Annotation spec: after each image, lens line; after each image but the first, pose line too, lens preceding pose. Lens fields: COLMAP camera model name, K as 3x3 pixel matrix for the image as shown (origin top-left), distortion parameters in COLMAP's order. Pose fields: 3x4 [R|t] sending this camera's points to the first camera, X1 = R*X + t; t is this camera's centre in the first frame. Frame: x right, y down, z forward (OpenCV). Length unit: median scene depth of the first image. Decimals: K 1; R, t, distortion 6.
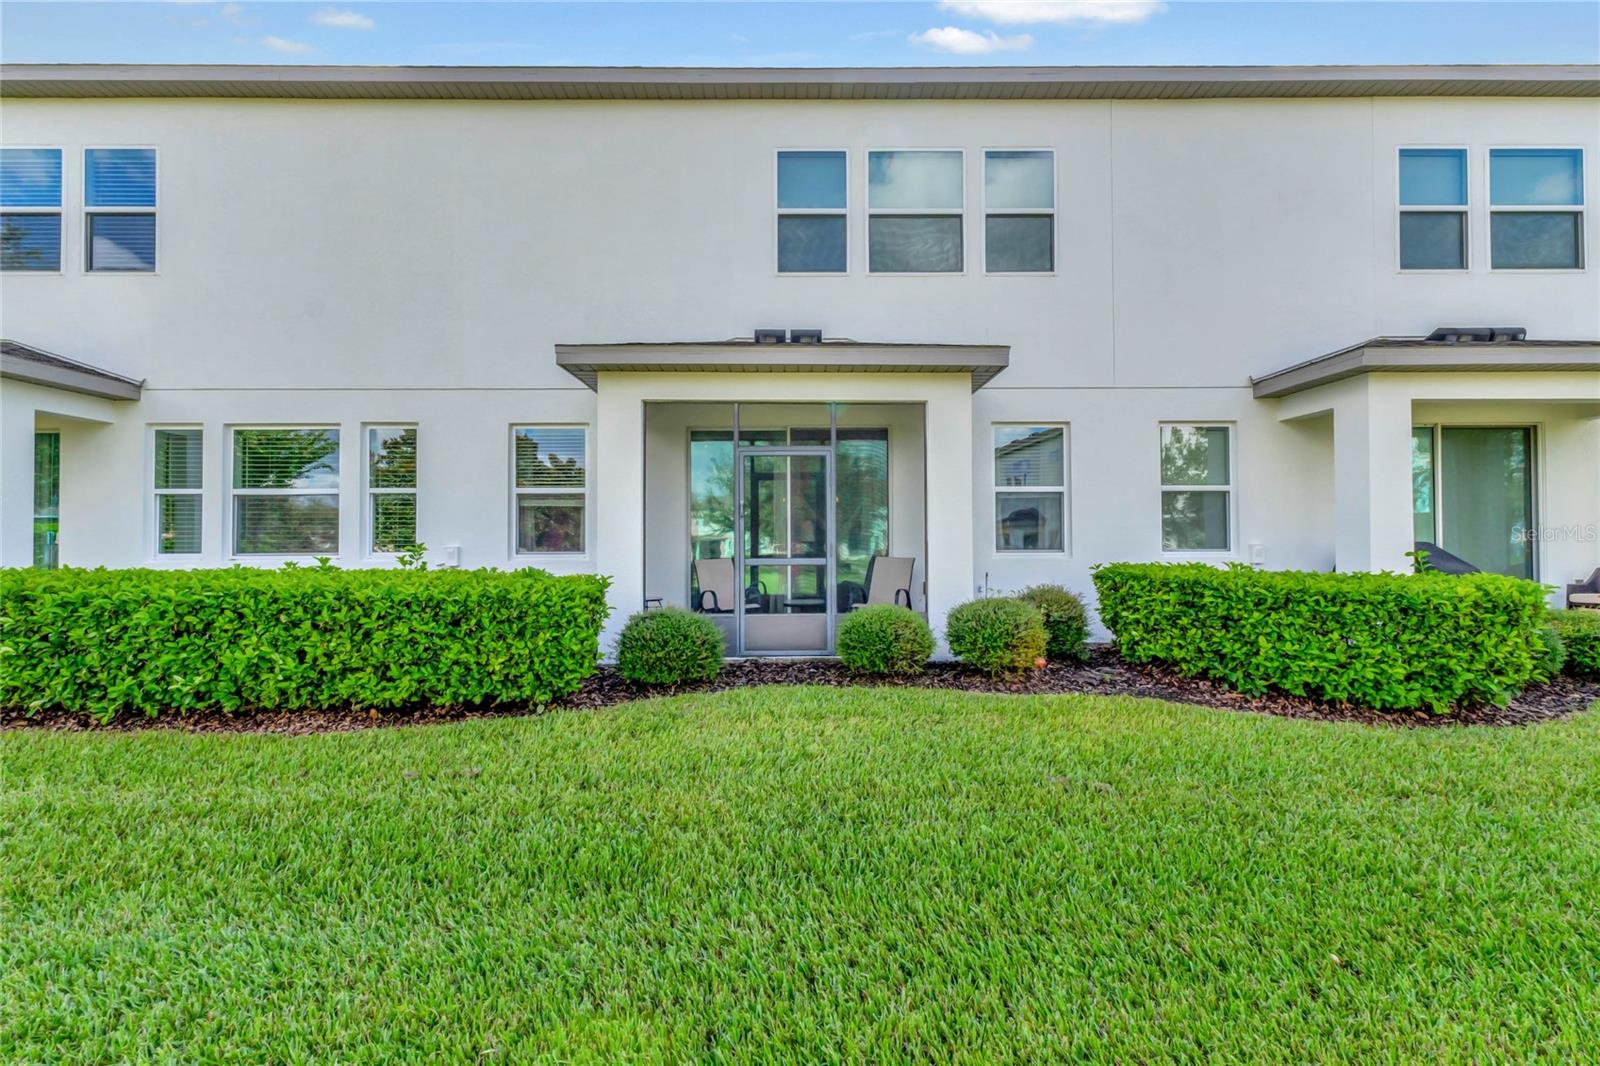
lens RADIAL K [[675.5, 0, 799.7], [0, 675.5, 532.6], [0, 0, 1]] dist [0.008341, 0.000153]
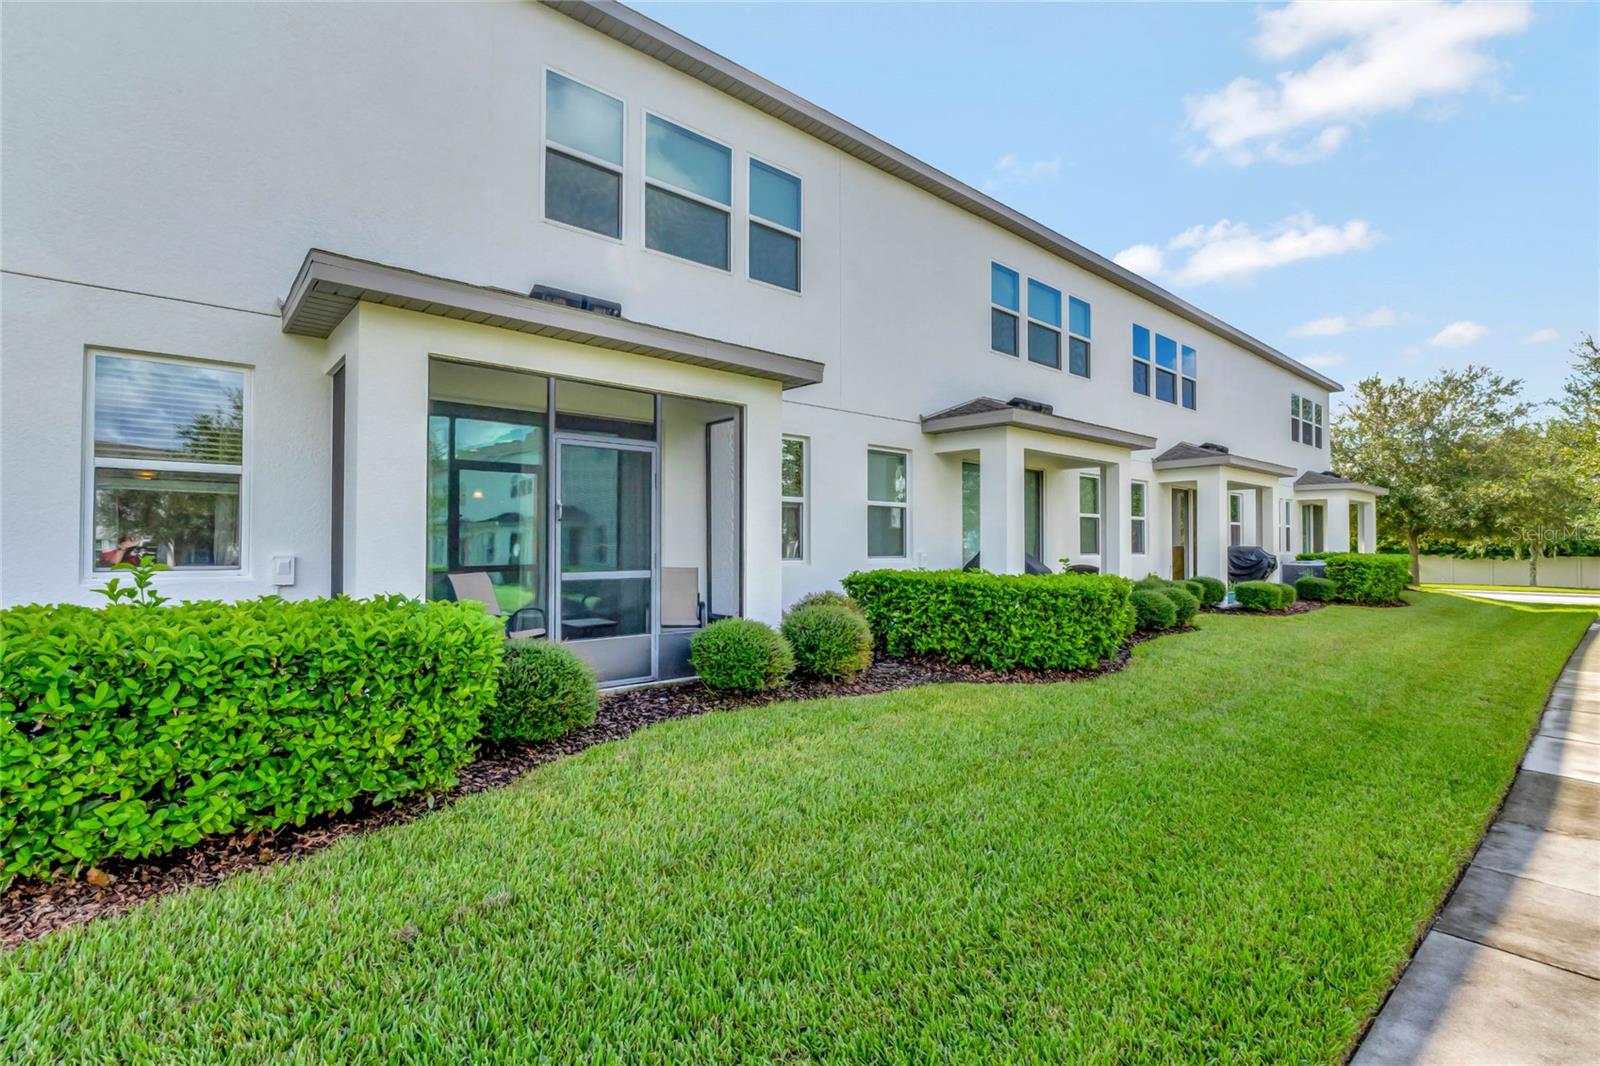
lens RADIAL K [[751.8, 0, 802.6], [0, 751.8, 528.0], [0, 0, 1]] dist [-0.002711, -0.000173]
pose [[0.751505, 0.019373, 0.659443, -0.500098], [-0.015787, 0.999811, -0.011381, -0.009267], [-0.659538, -0.001858, 0.751669, 0.156509]]
